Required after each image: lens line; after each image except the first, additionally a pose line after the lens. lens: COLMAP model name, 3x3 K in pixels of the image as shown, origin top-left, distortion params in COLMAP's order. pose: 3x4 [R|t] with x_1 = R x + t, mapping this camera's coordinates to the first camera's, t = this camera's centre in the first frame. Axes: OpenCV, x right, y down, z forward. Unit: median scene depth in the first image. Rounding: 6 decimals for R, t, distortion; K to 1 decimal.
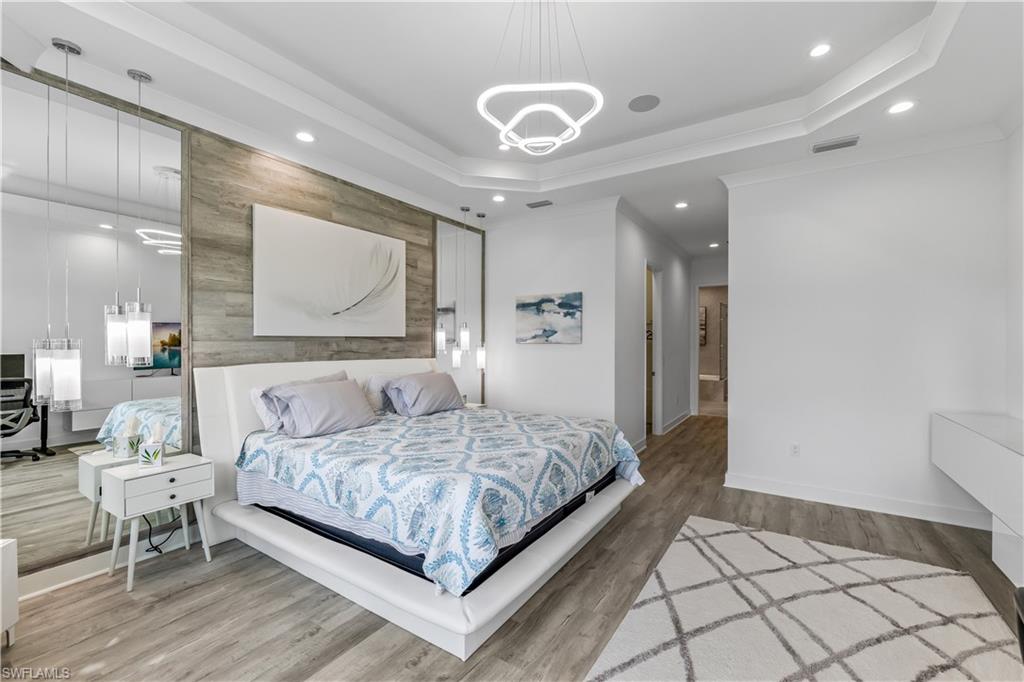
lens RADIAL K [[430.9, 0, 509.3], [0, 430.9, 346.2], [0, 0, 1]] dist [-0.003373, -0.000120]
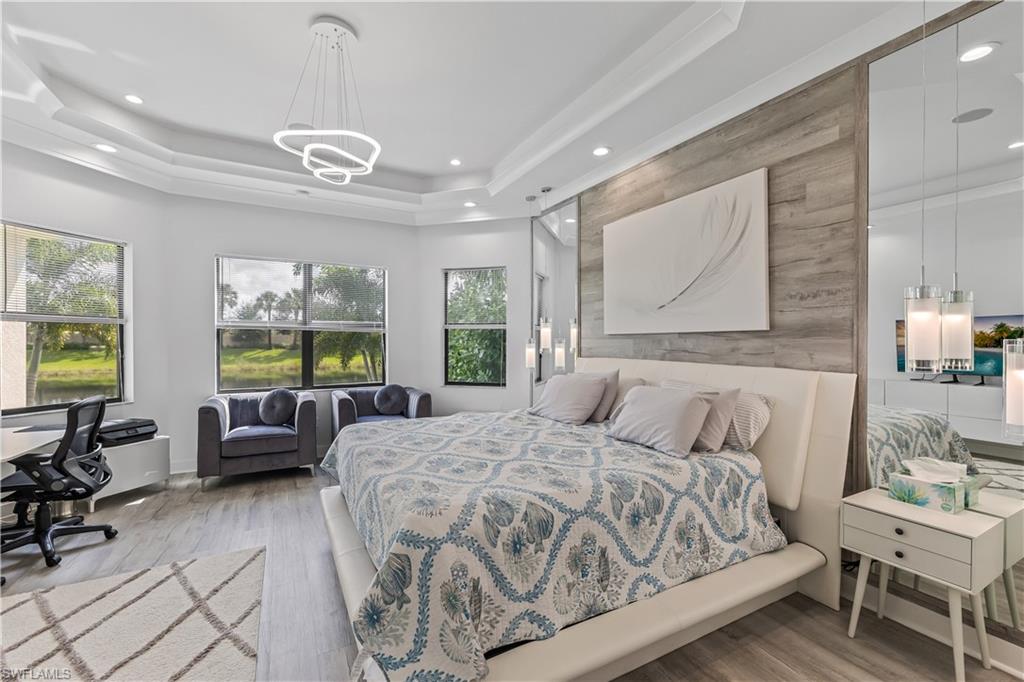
lens RADIAL K [[430.9, 0, 510.0], [0, 430.9, 339.6], [0, 0, 1]] dist [-0.003373, -0.000120]
pose [[-0.471107, -0.003778, -0.882068, 0.479193], [-0.007052, 0.999975, -0.000517, -0.006461], [0.882048, 0.005976, -0.471122, 1.061176]]
